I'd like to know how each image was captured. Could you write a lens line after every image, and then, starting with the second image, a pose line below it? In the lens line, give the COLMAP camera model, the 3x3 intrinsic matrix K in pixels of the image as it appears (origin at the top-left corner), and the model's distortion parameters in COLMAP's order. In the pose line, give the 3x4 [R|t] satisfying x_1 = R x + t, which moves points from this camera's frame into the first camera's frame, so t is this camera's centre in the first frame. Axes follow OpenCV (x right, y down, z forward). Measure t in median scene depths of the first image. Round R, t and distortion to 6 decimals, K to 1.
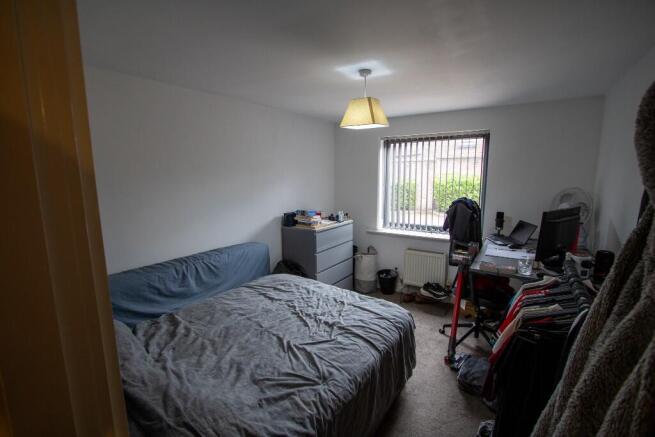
lens RADIAL K [[301.3, 0, 328.6], [0, 301.3, 213.9], [0, 0, 1]] dist [-0.016973, 0.000677]
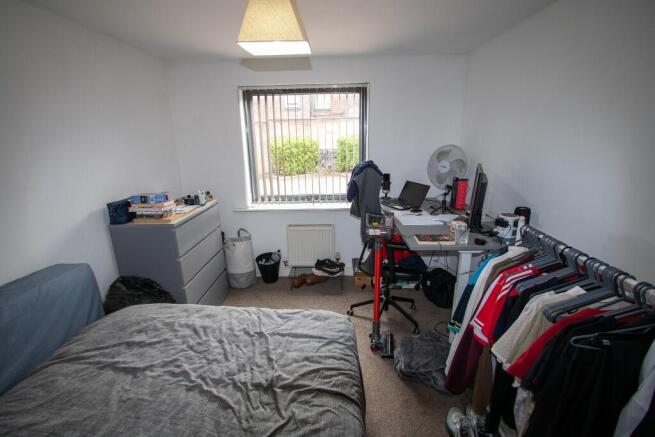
lens RADIAL K [[301.3, 0, 328.6], [0, 301.3, 213.9], [0, 0, 1]] dist [-0.016973, 0.000677]
pose [[0.844402, -0.146677, 0.515238, -0.087904], [0.085447, 0.986350, 0.140756, -0.029725], [-0.528851, -0.074829, 0.845410, 0.267847]]
